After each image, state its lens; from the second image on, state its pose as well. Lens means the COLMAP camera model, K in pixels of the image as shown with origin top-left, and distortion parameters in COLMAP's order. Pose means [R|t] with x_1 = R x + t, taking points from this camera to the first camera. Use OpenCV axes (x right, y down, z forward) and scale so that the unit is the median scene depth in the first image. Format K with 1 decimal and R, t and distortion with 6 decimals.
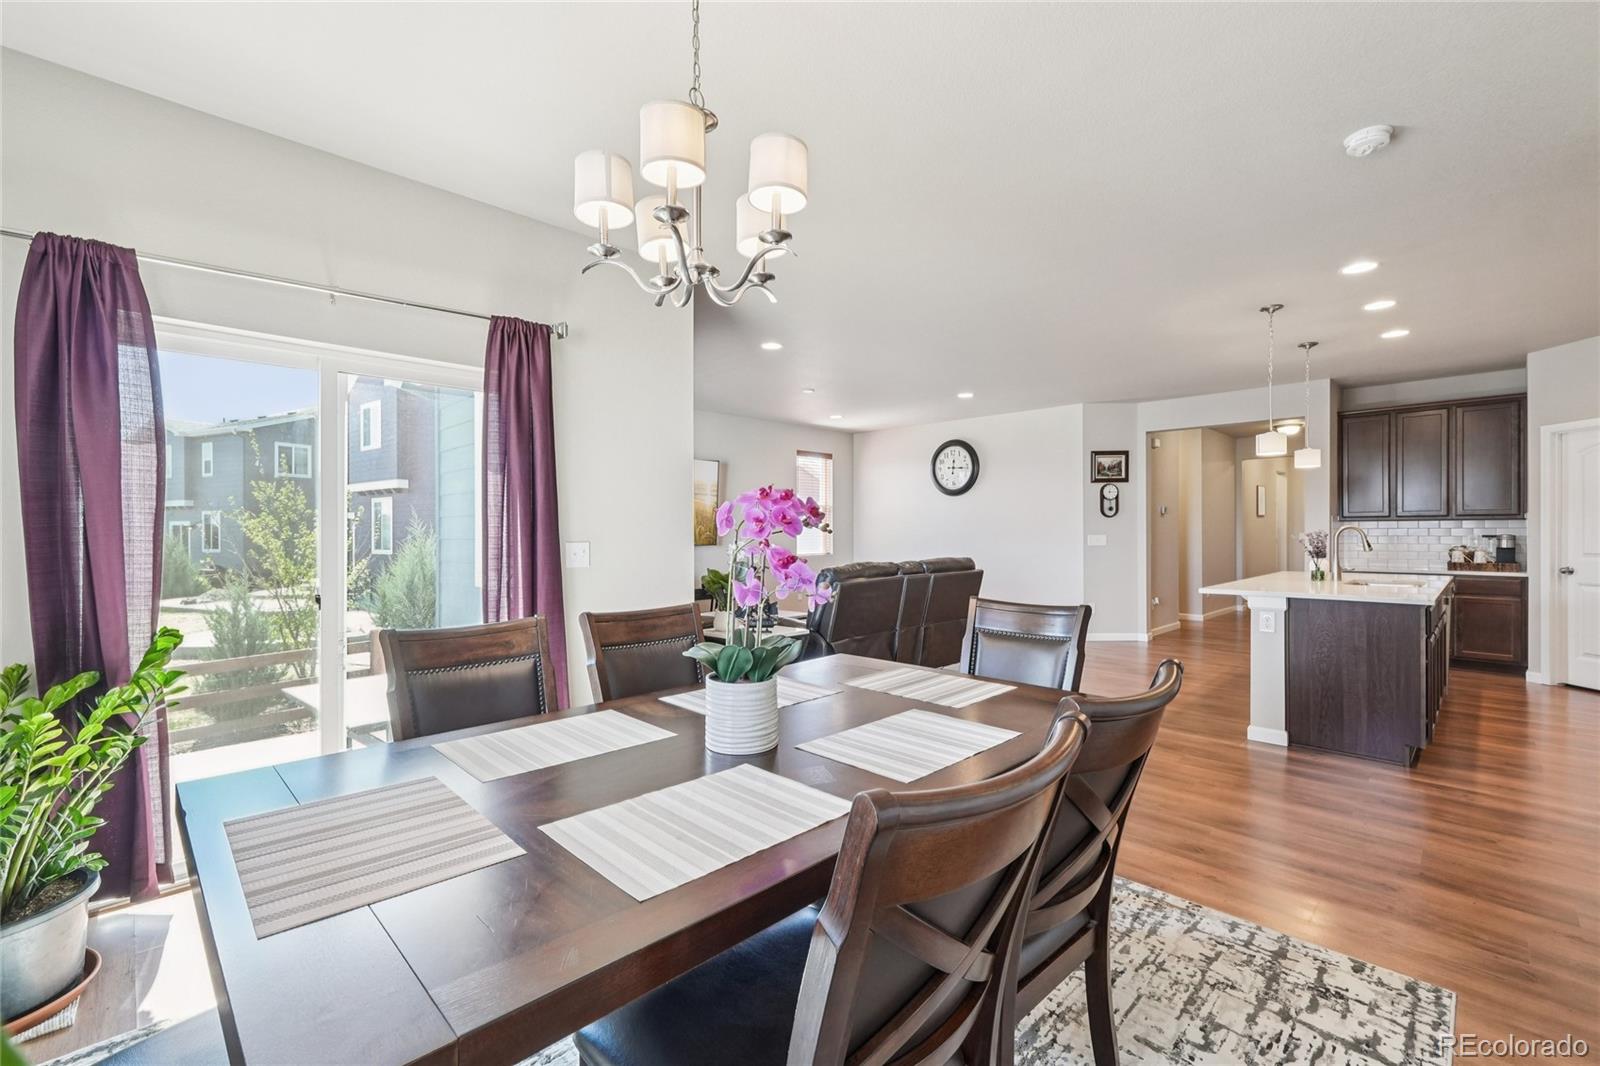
lens RADIAL K [[687.8, 0, 796.5], [0, 687.8, 533.4], [0, 0, 1]] dist [0.000934, 0.000017]
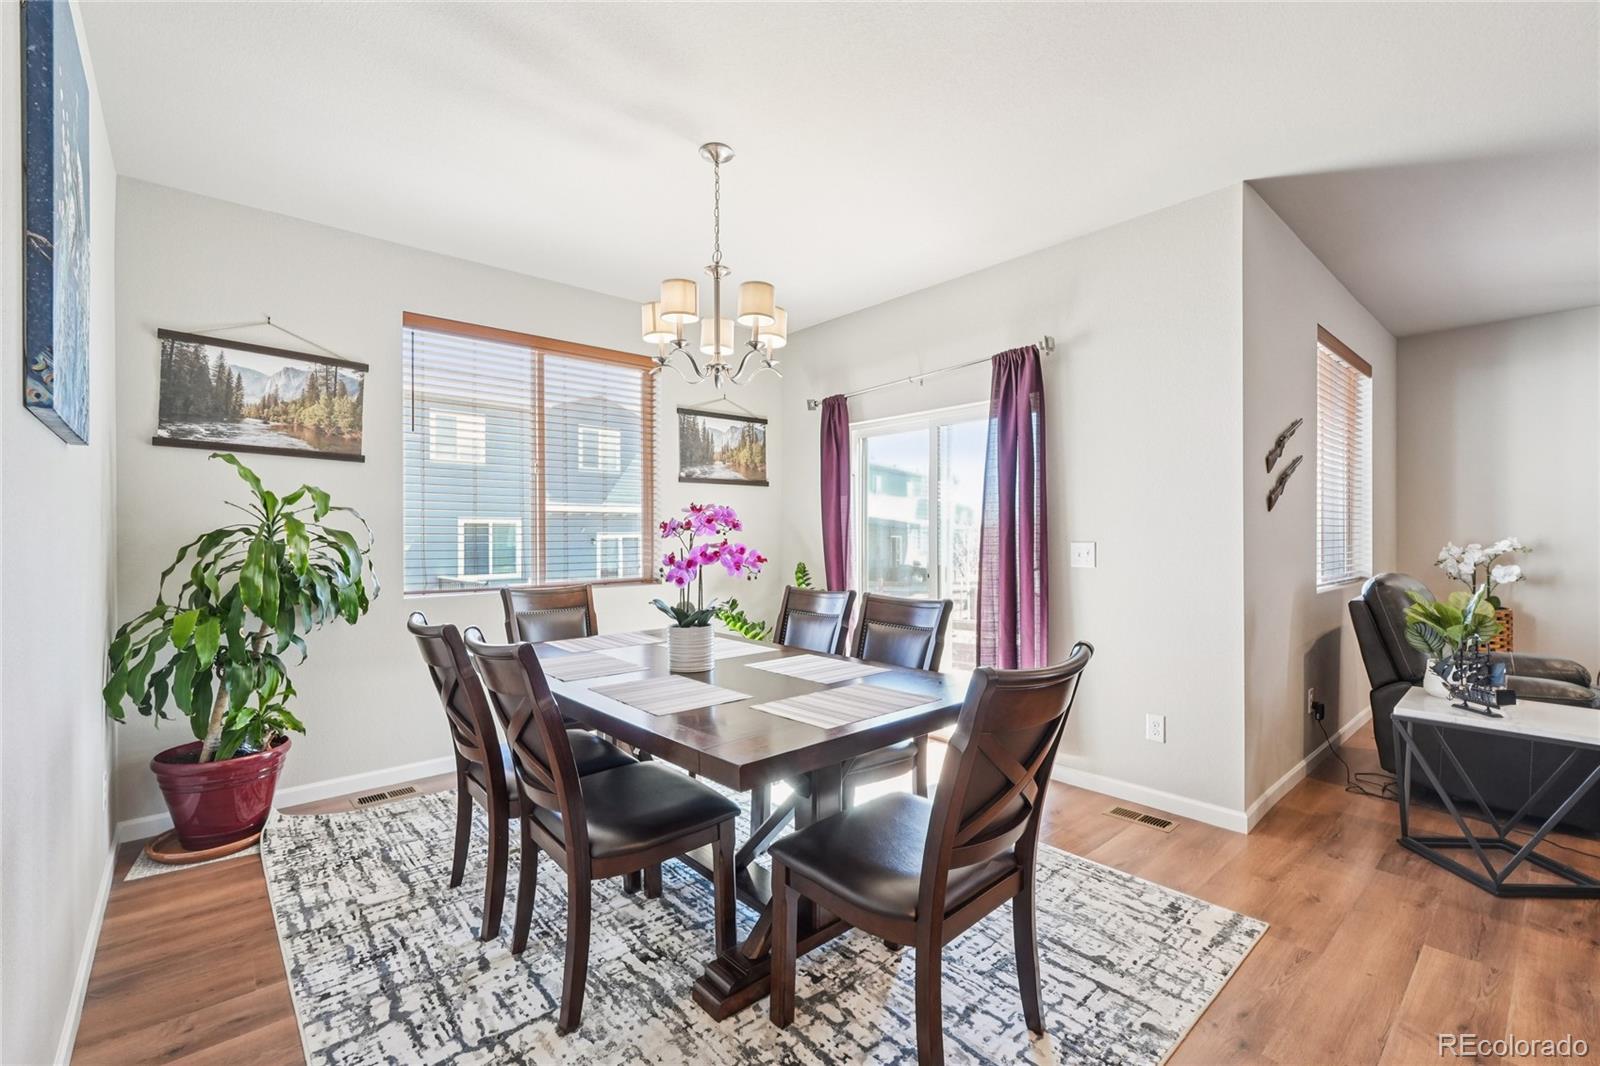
lens RADIAL K [[683.9, 0, 801.1], [0, 683.9, 534.7], [0, 0, 1]] dist [-0.001269, -0.000355]
pose [[-0.053581, 0.003380, -0.998558, 0.382084], [-0.002021, 0.999992, 0.003493, -0.000852], [0.998561, 0.002205, -0.053574, 0.347622]]
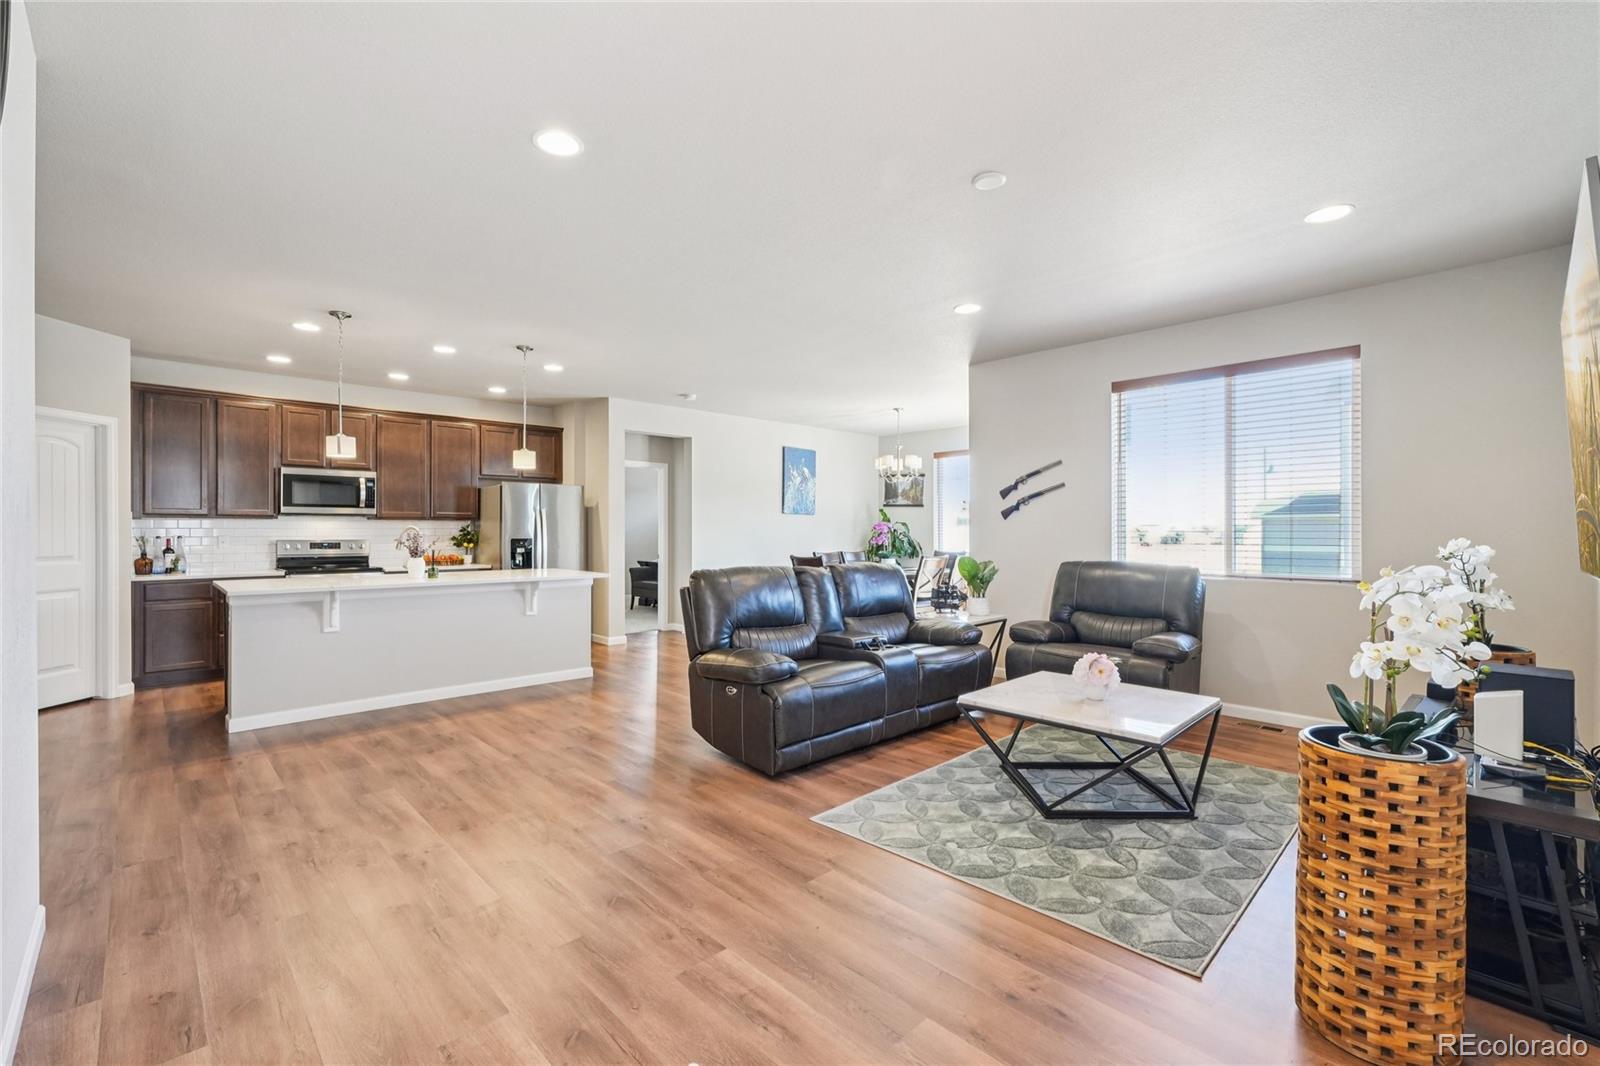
lens RADIAL K [[683.9, 0, 801.1], [0, 683.9, 534.7], [0, 0, 1]] dist [-0.001269, -0.000355]
pose [[-0.999972, 0.001833, 0.007234, 0.140500], [0.001907, 0.999946, 0.010207, -0.006216], [-0.007215, 0.010220, -0.999922, 1.600198]]
